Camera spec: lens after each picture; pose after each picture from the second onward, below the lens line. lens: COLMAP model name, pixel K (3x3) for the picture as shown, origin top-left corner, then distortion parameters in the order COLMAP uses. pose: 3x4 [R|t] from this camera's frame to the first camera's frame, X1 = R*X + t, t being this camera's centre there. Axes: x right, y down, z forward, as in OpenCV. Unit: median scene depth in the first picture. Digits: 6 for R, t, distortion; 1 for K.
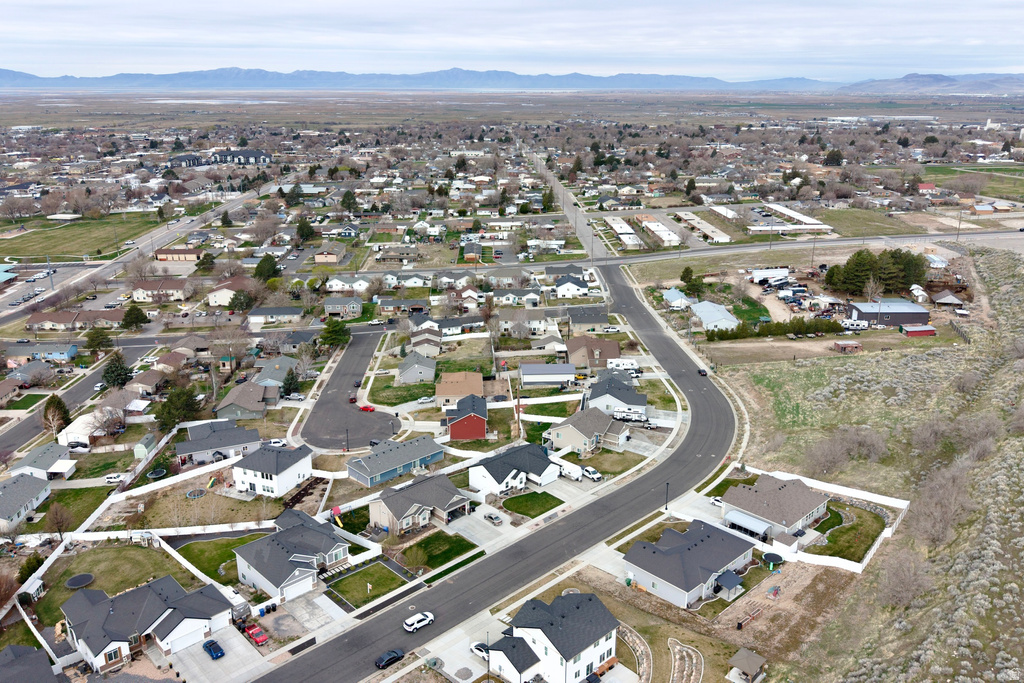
lens RADIAL K [[809.8, 0, 519.0], [0, 809.8, 320.7], [0, 0, 1]] dist [0.059258, -0.098677]
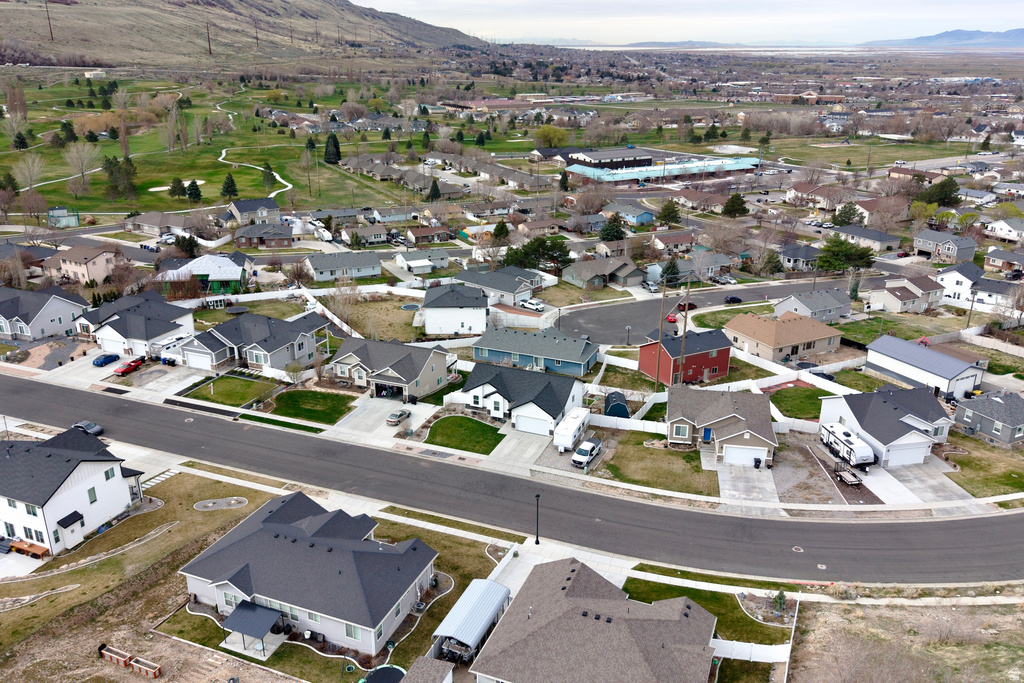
lens RADIAL K [[809.8, 0, 510.7], [0, 809.8, 342.3], [0, 0, 1]] dist [0.059258, -0.098677]
pose [[0.401932, 0.315382, -0.859642, 0.409608], [-0.255628, 0.940135, 0.225392, -0.003778], [0.879264, 0.129156, 0.458491, 0.507393]]
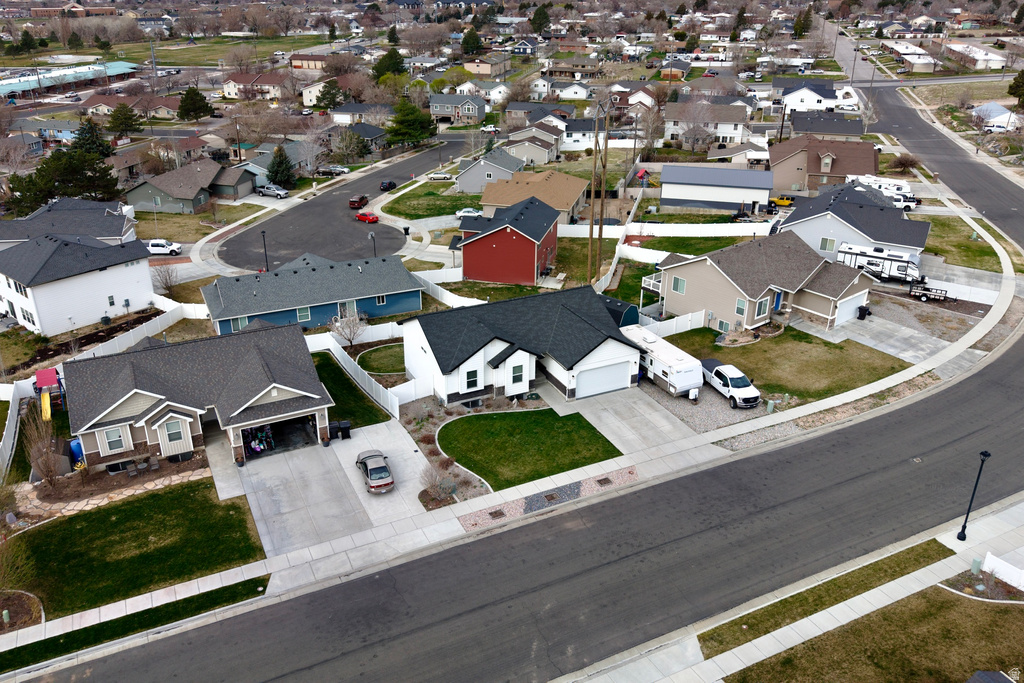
lens RADIAL K [[809.8, 0, 514.7], [0, 809.8, 343.7], [0, 0, 1]] dist [0.059258, -0.098677]
pose [[0.952621, 0.130798, -0.274600, 0.070770], [-0.088004, 0.982727, 0.162796, 0.091870], [0.291150, -0.130917, 0.947677, 0.483178]]
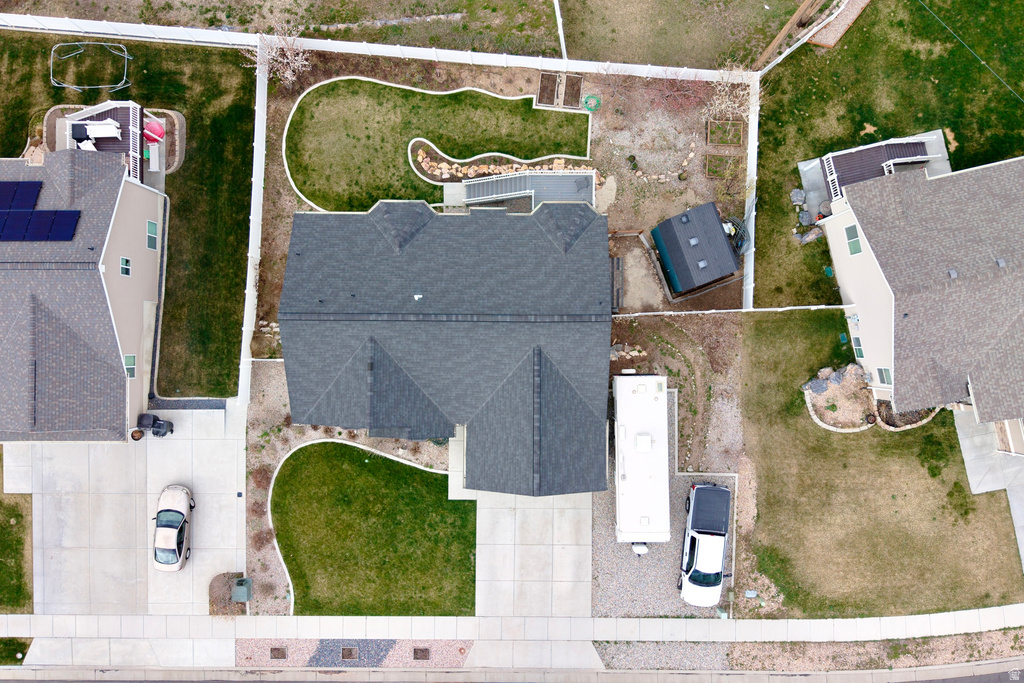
lens RADIAL K [[809.8, 0, 510.7], [0, 809.8, 337.5], [0, 0, 1]] dist [0.059258, -0.098677]
pose [[0.717170, 0.696666, -0.017983, 0.006079], [-0.185742, 0.215953, 0.958574, -0.033051], [0.671690, -0.684121, 0.284275, 0.705312]]
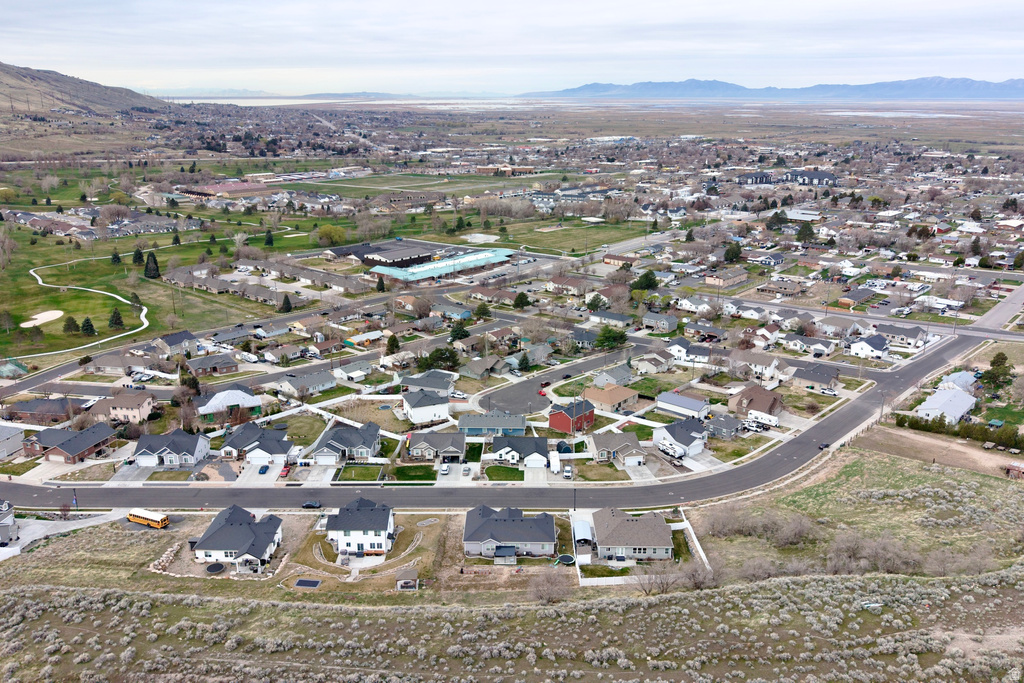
lens RADIAL K [[809.8, 0, 514.7], [0, 809.8, 338.2], [0, 0, 1]] dist [0.059258, -0.098677]
pose [[0.712360, 0.201374, -0.672304, 0.625002], [-0.196007, 0.976918, 0.084930, -0.078110], [0.673888, 0.071276, 0.735388, 0.006699]]
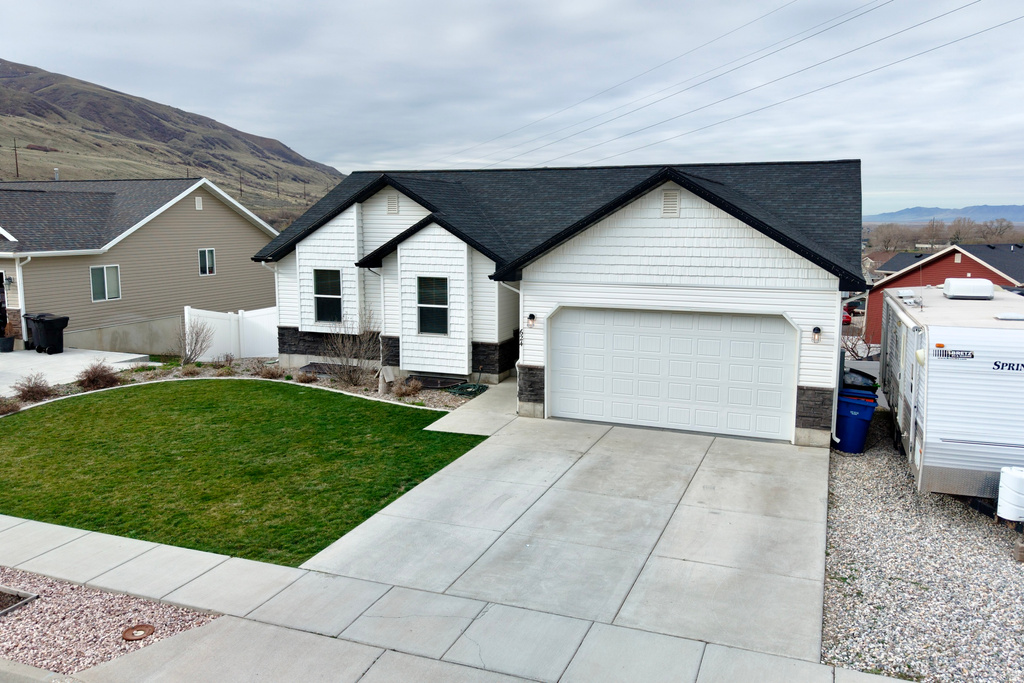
lens RADIAL K [[809.8, 0, 510.3], [0, 809.8, 341.8], [0, 0, 1]] dist [0.059258, -0.098677]
pose [[0.416163, 0.135820, -0.899089, 0.083185], [-0.253187, 0.966986, 0.028884, 0.142538], [0.873330, 0.215617, 0.436812, 0.697487]]
